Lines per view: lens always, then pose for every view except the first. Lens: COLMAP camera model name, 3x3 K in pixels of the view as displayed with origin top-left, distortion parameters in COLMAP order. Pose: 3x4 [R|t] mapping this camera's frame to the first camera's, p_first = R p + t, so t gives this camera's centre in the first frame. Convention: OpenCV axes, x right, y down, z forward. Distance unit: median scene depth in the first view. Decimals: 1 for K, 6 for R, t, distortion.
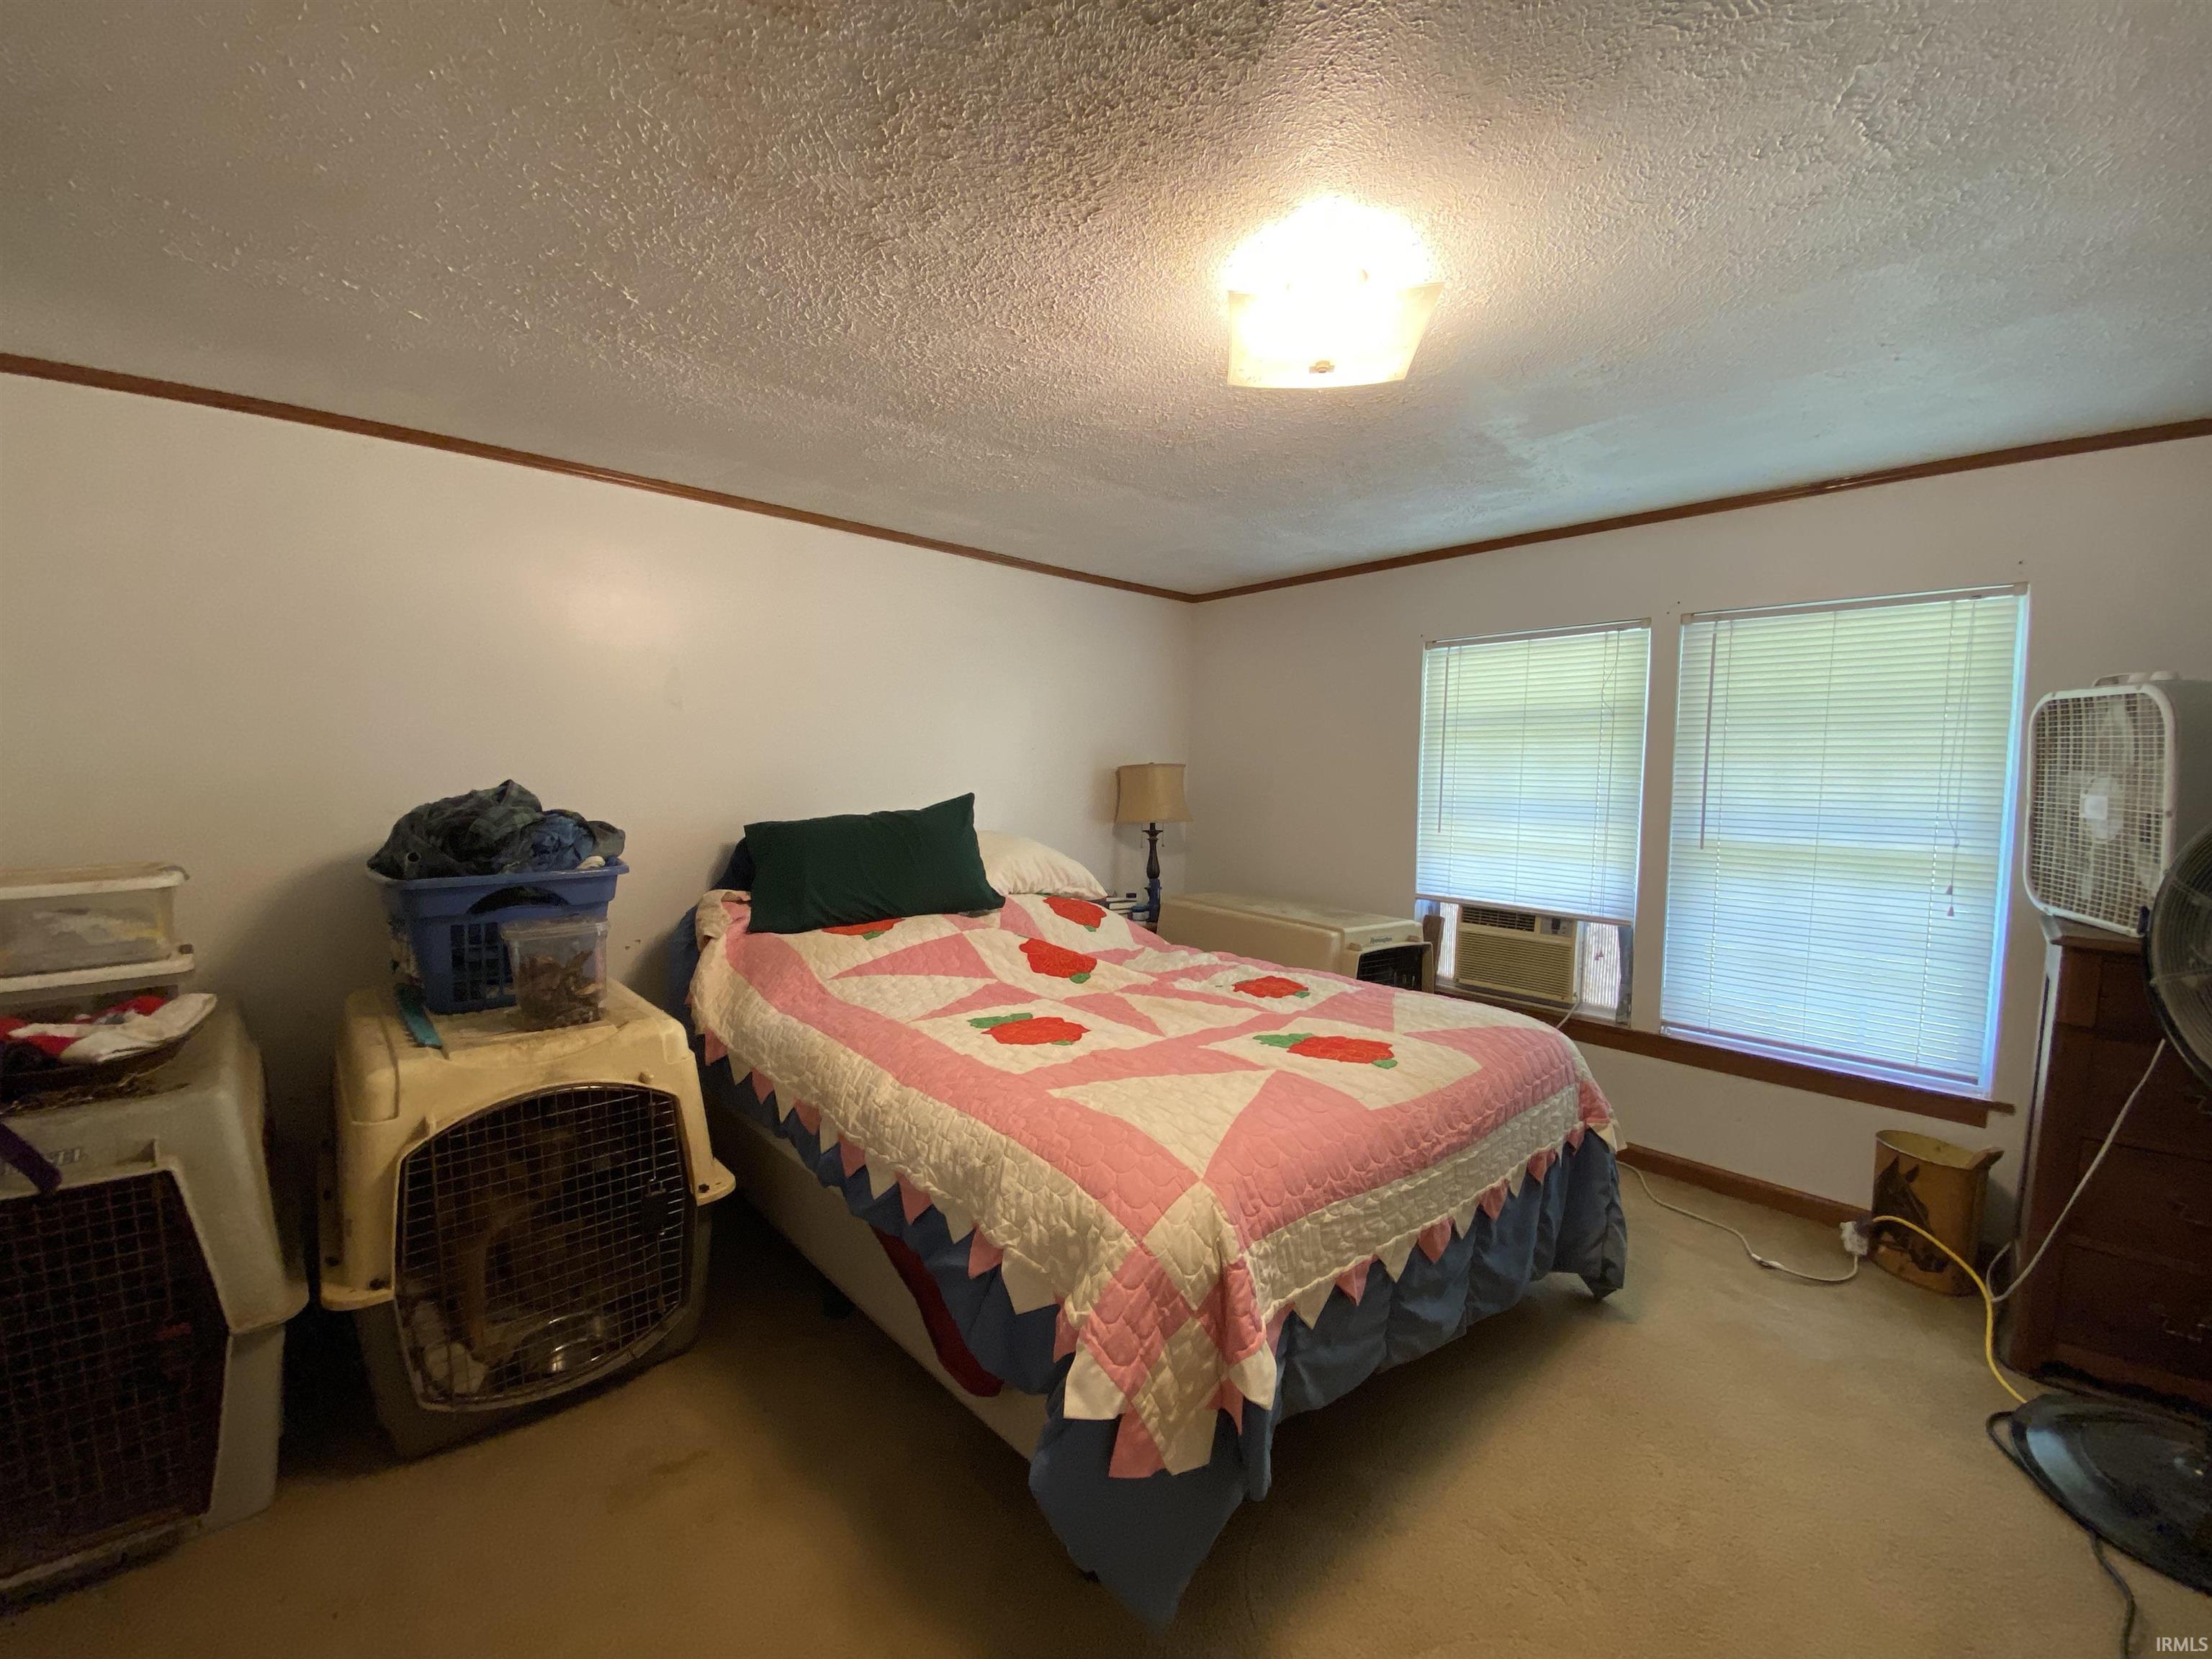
lens RADIAL K [[892.5, 0, 1104.9], [0, 892.5, 836.8], [0, 0, 1]] dist [0.031926, -0.022261]
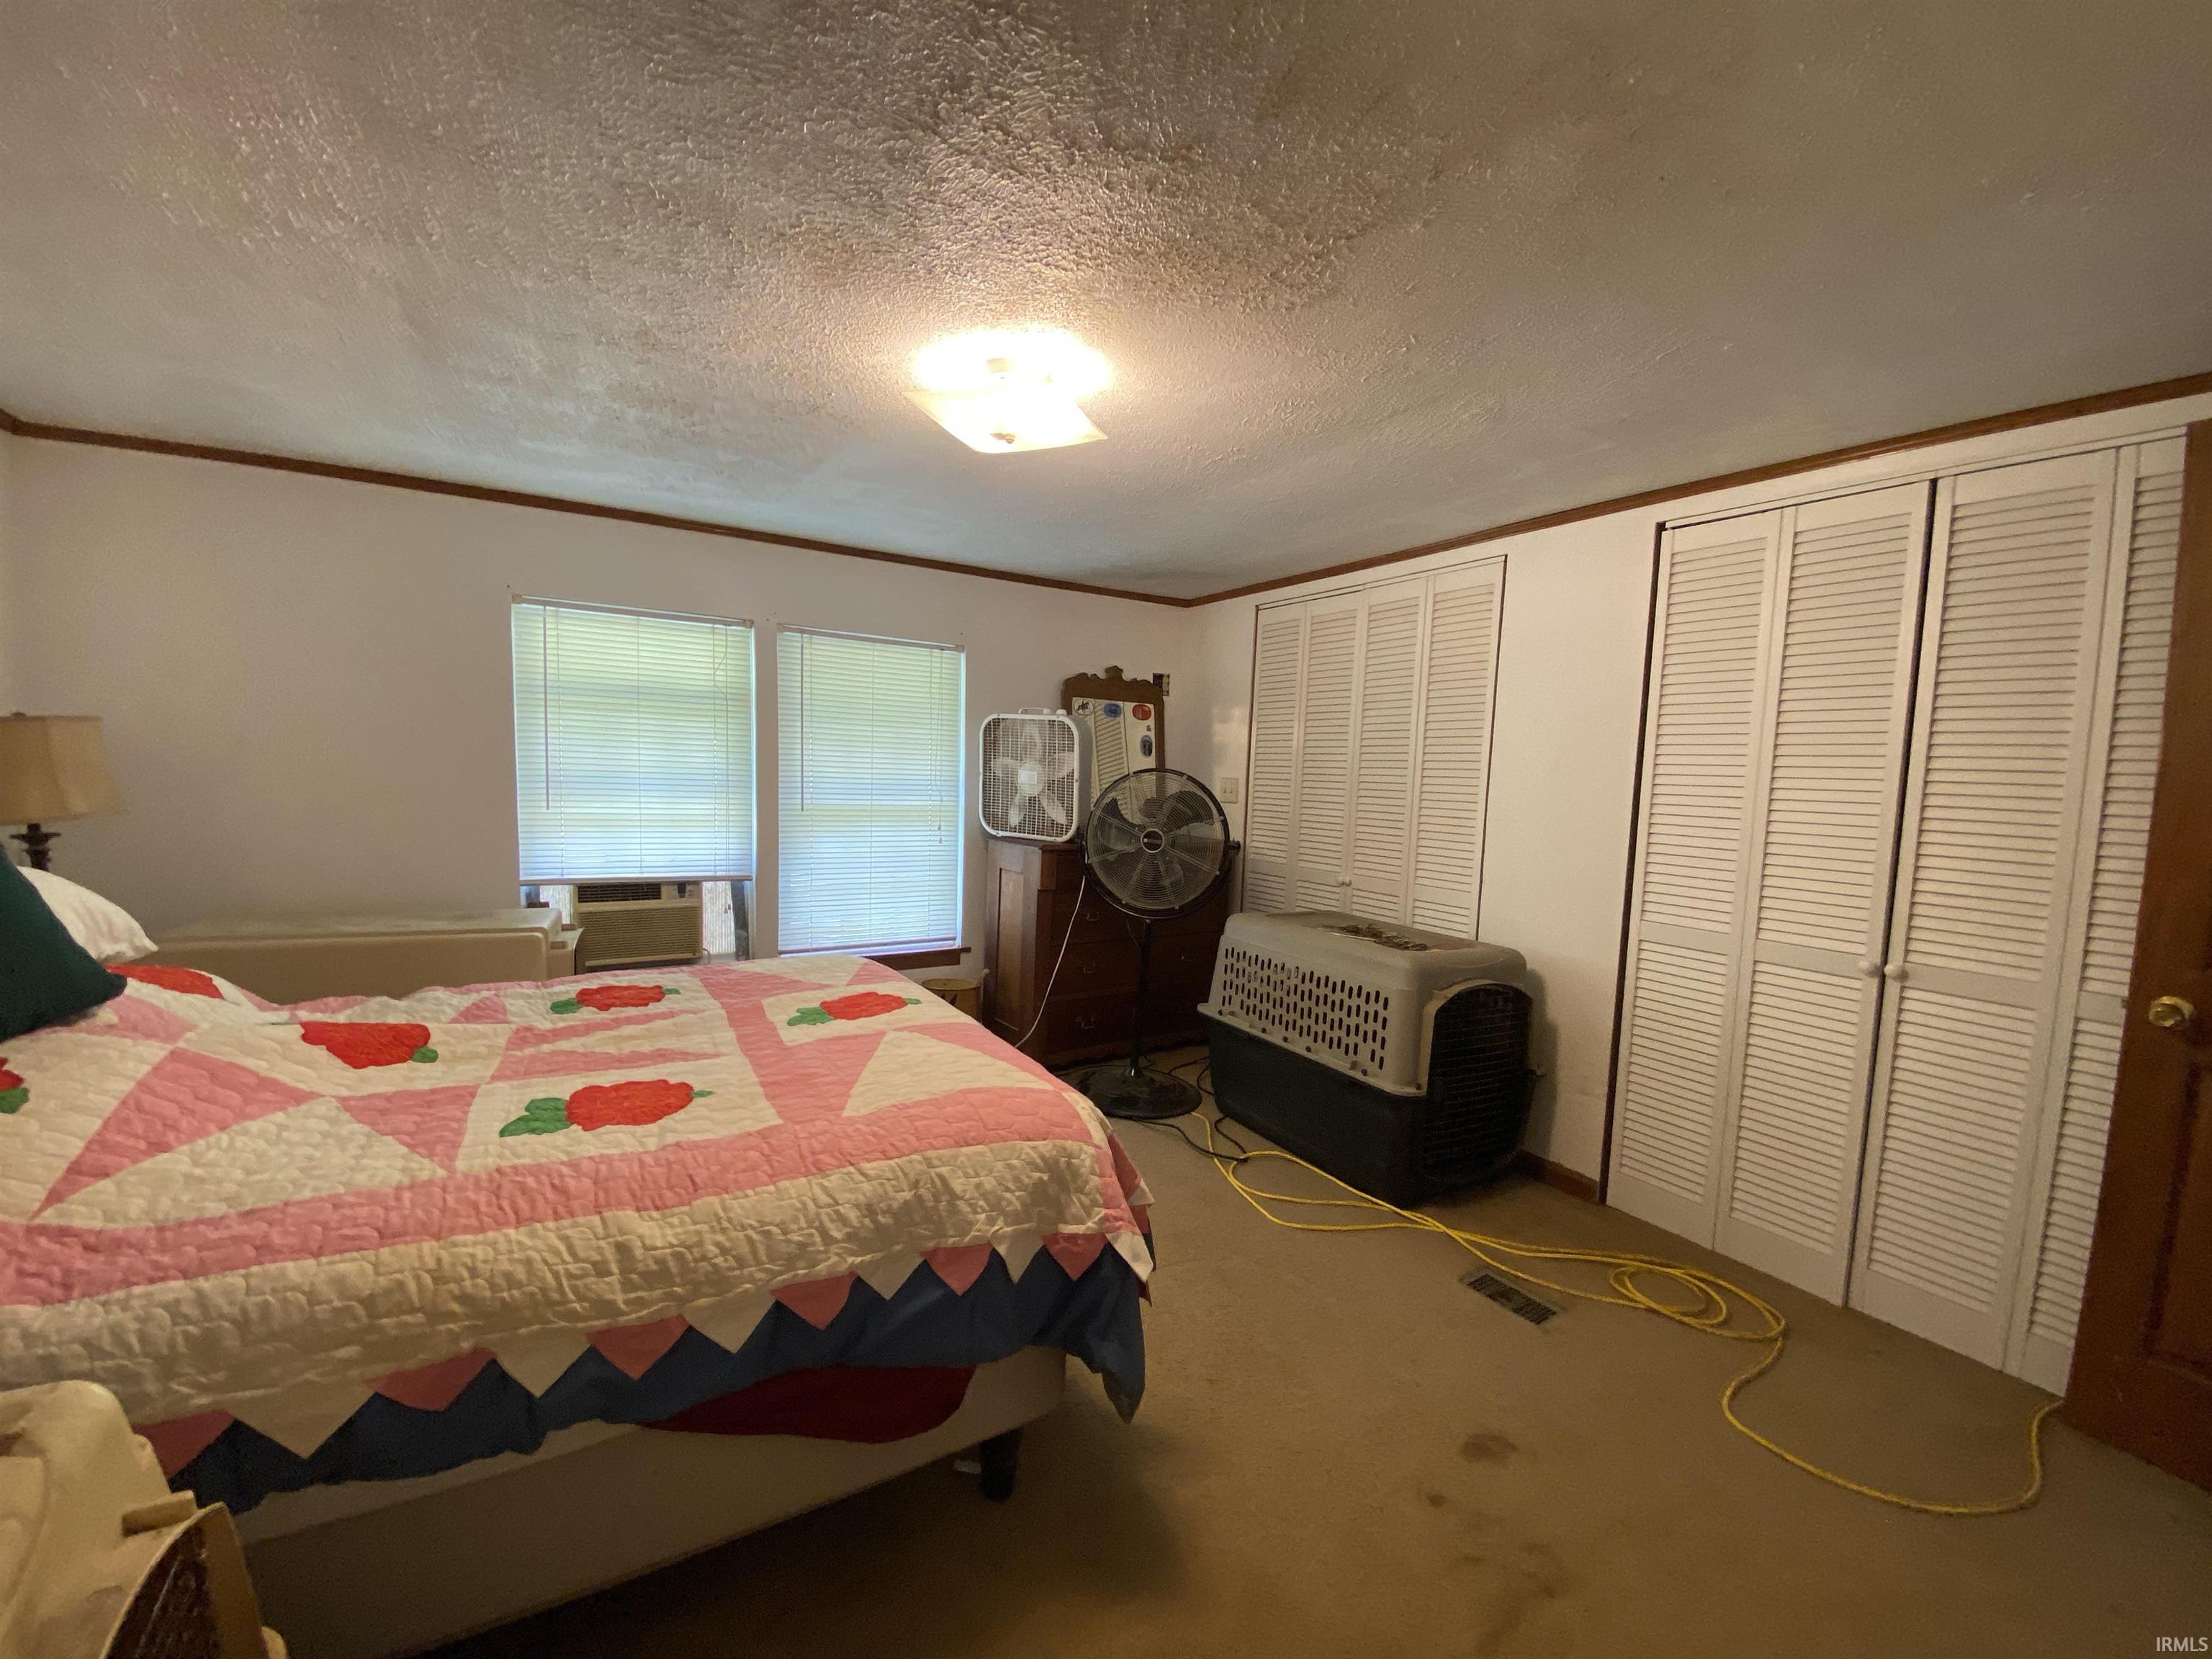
lens RADIAL K [[892.5, 0, 1104.9], [0, 892.5, 836.8], [0, 0, 1]] dist [0.031926, -0.022261]
pose [[0.202191, -0.085394, 0.975616, -0.566682], [0.037508, 0.996136, 0.079417, -0.040031], [-0.978628, 0.020536, 0.204613, 0.353159]]
